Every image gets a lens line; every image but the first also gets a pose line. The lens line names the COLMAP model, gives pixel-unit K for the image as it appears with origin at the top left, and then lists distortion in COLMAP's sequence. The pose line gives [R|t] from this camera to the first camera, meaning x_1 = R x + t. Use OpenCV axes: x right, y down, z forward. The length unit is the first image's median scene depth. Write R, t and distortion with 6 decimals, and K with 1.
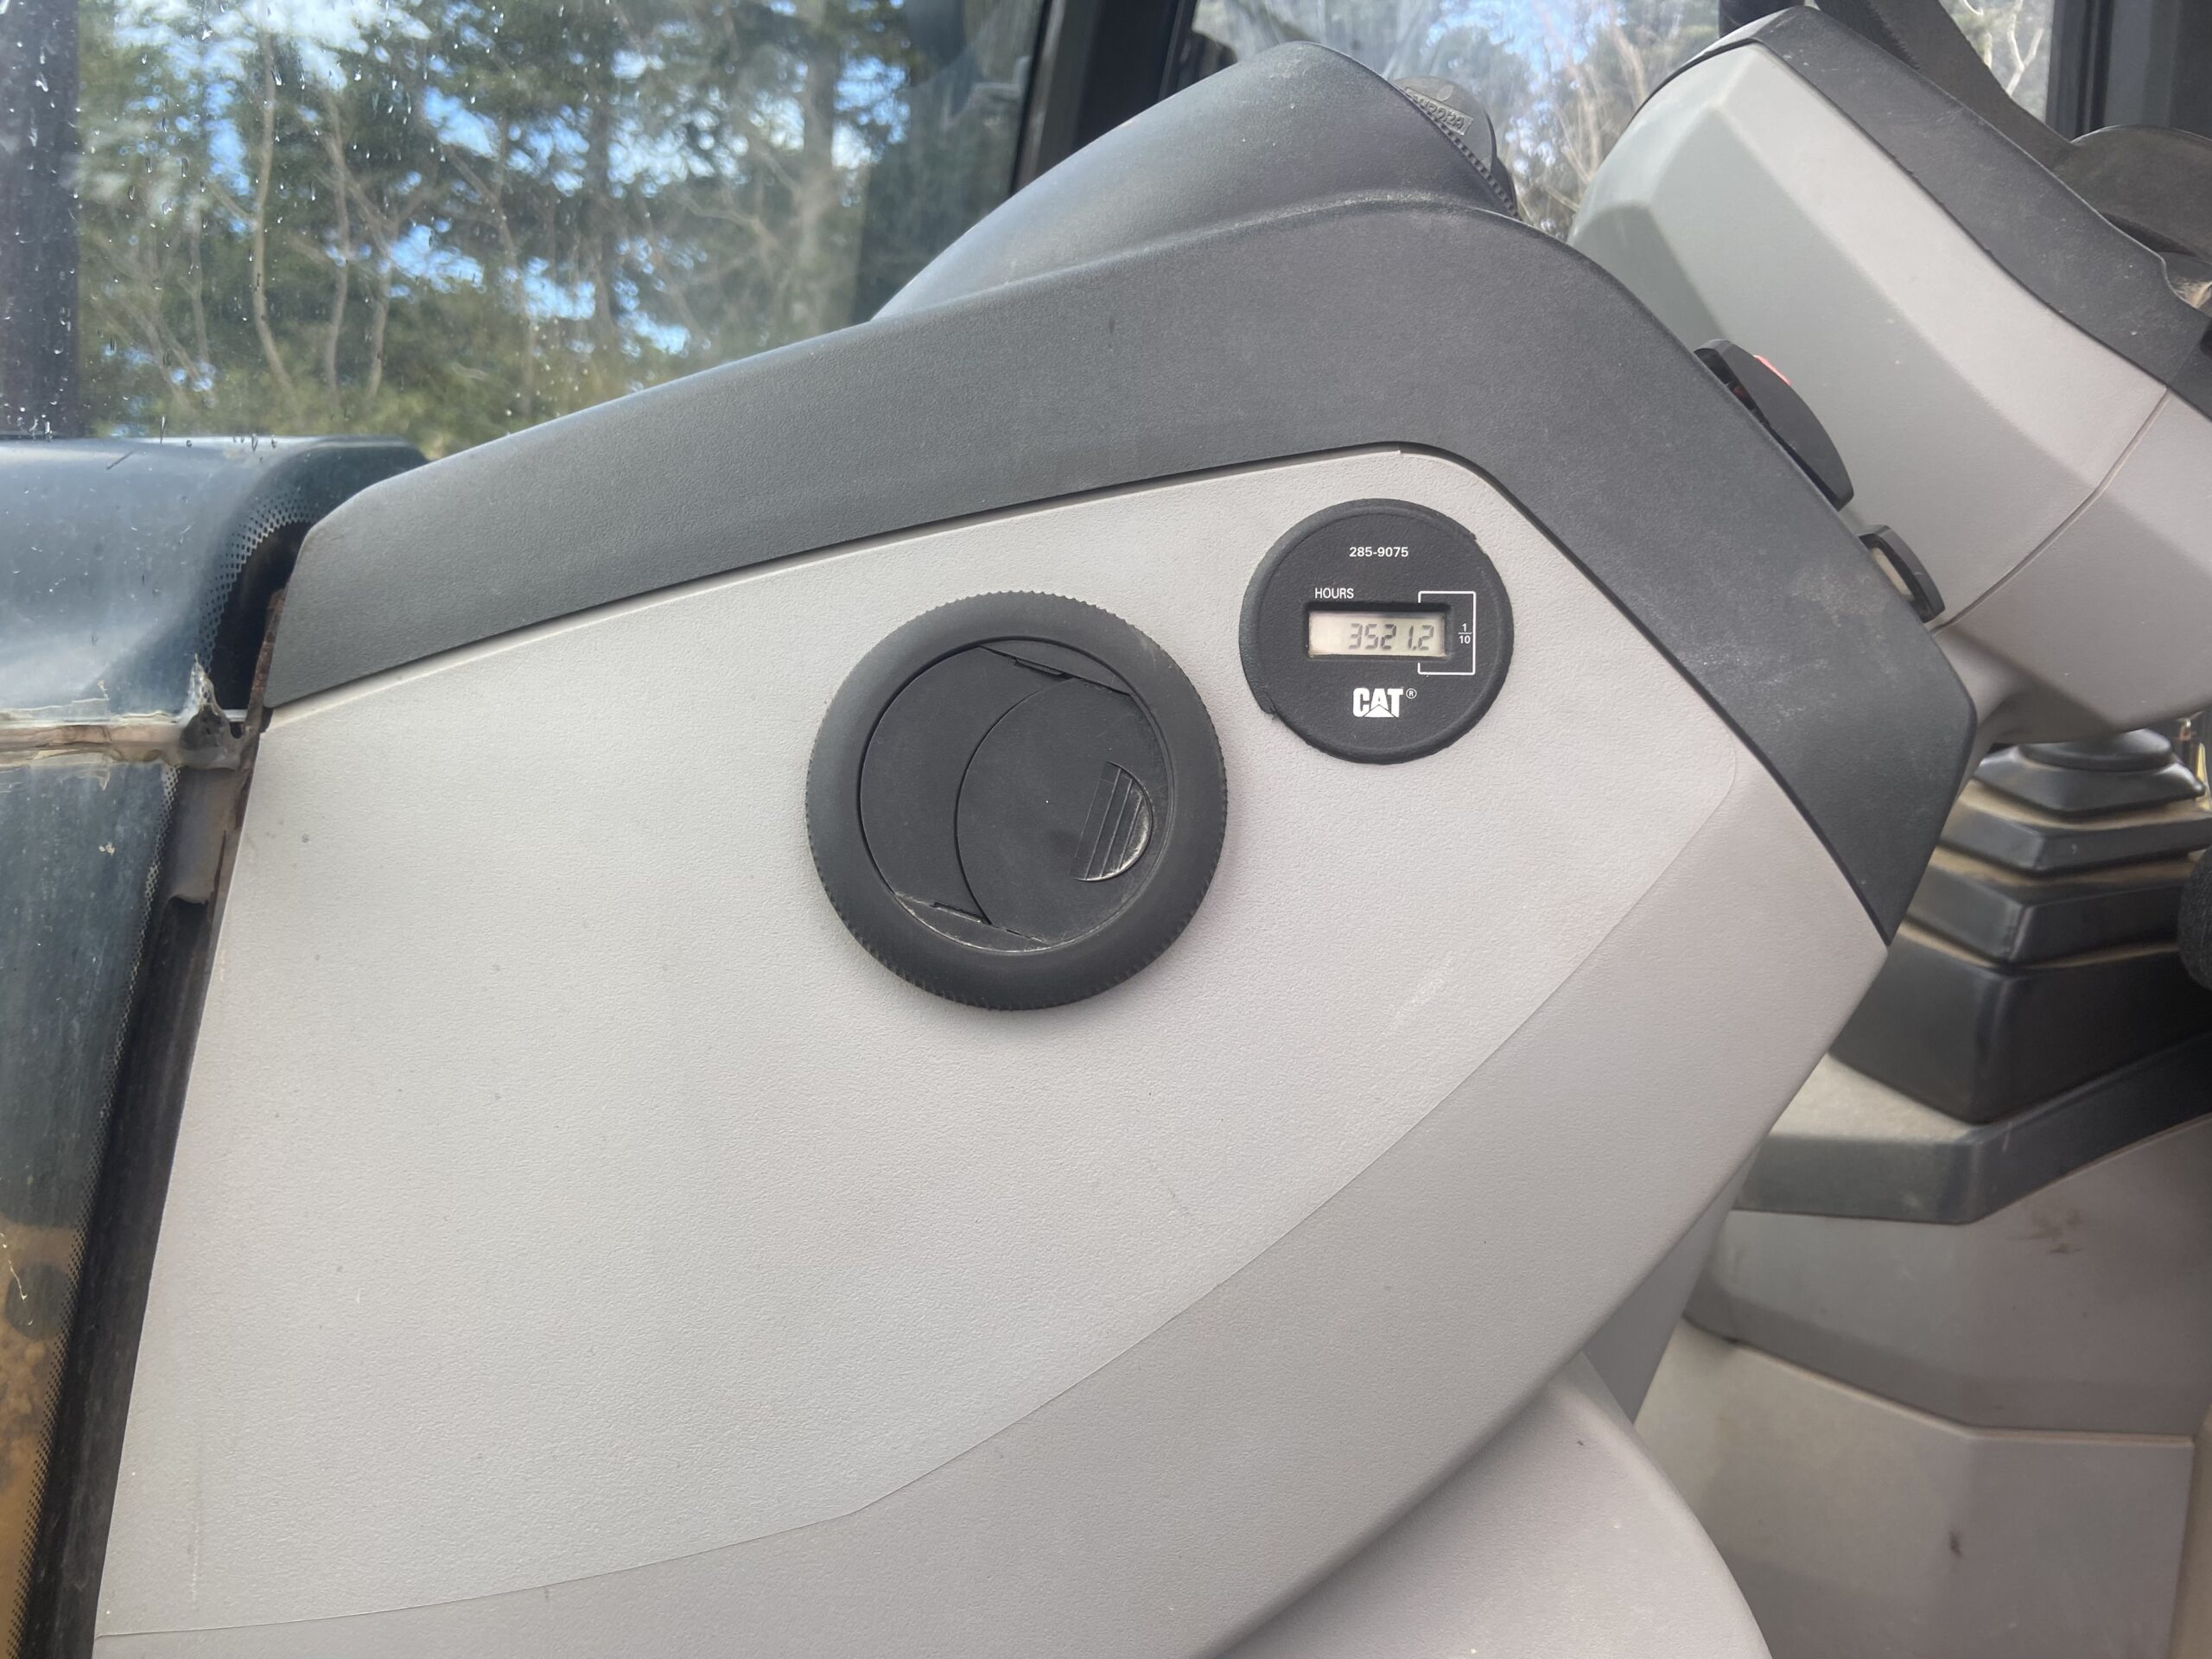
lens RADIAL K [[1669.7, 0, 1108.6], [0, 1669.7, 833.0], [0, 0, 1]] dist [0.032634, -0.010397]
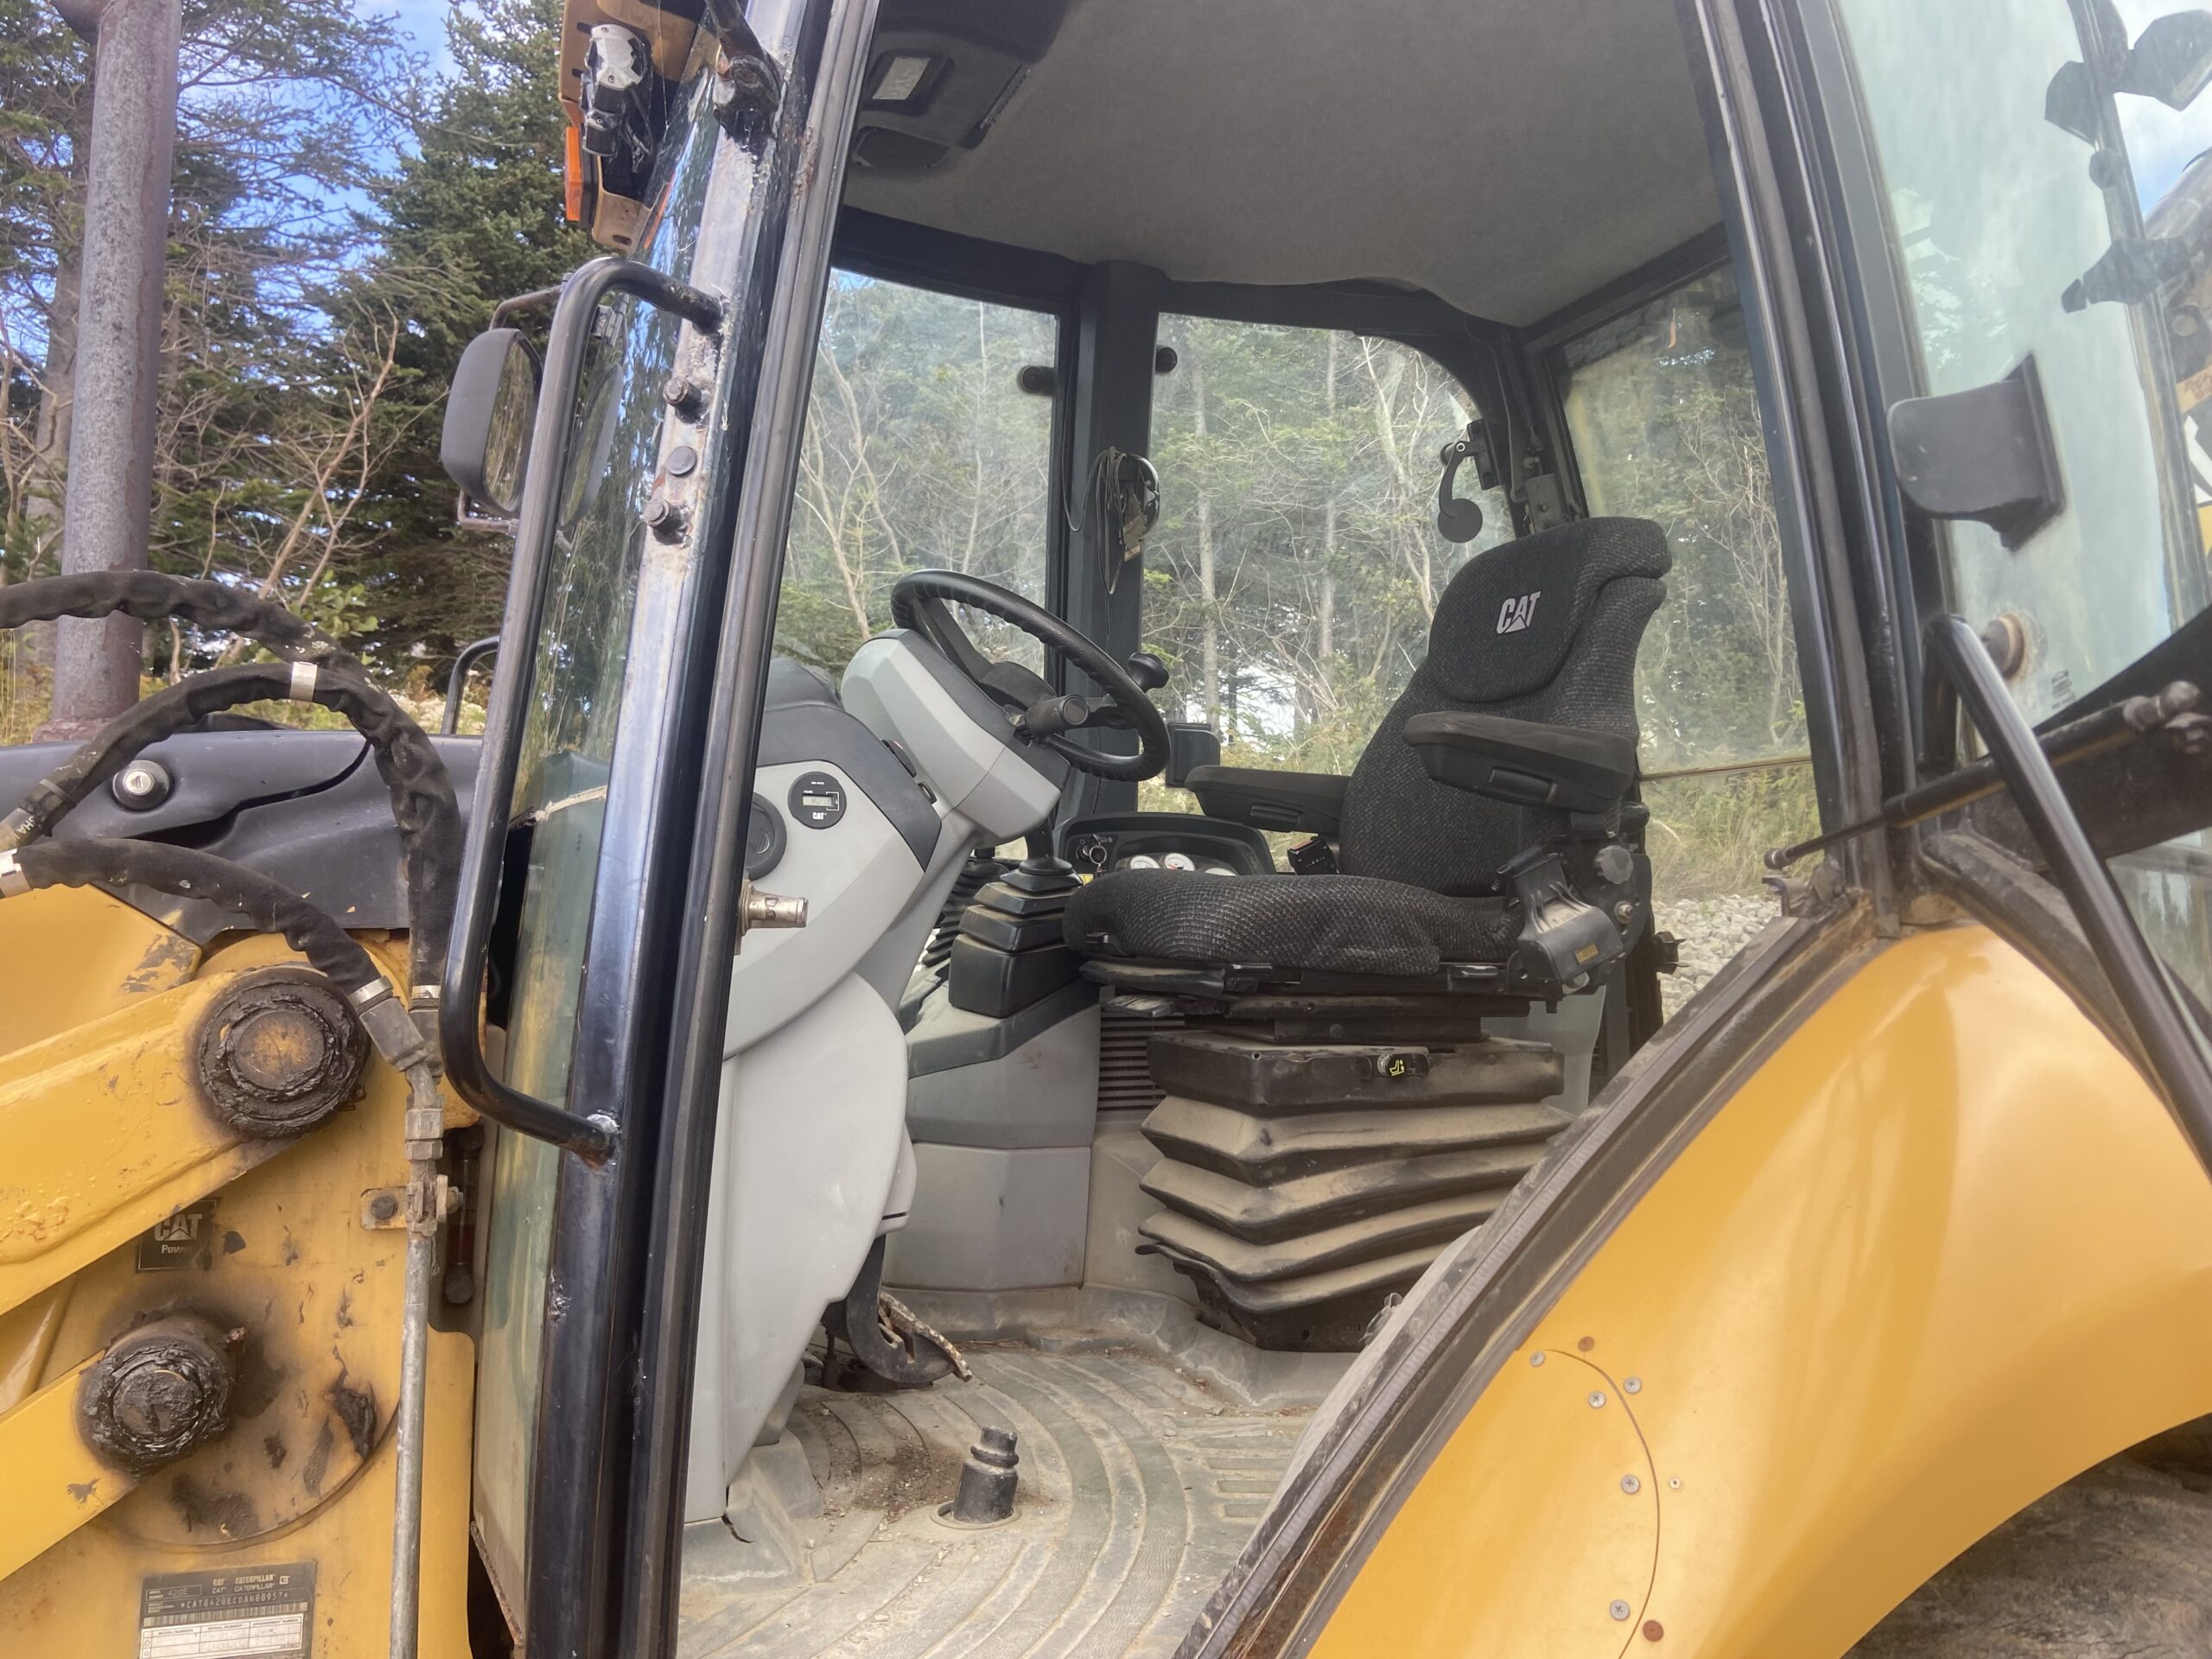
lens RADIAL K [[1669.7, 0, 1106.8], [0, 1669.7, 830.3], [0, 0, 1]] dist [0.032634, -0.010397]
pose [[0.897090, 0.015837, 0.441564, -1.073731], [0.042188, 0.991721, -0.121280, 0.512914], [-0.439829, 0.127428, 0.888995, -3.177224]]
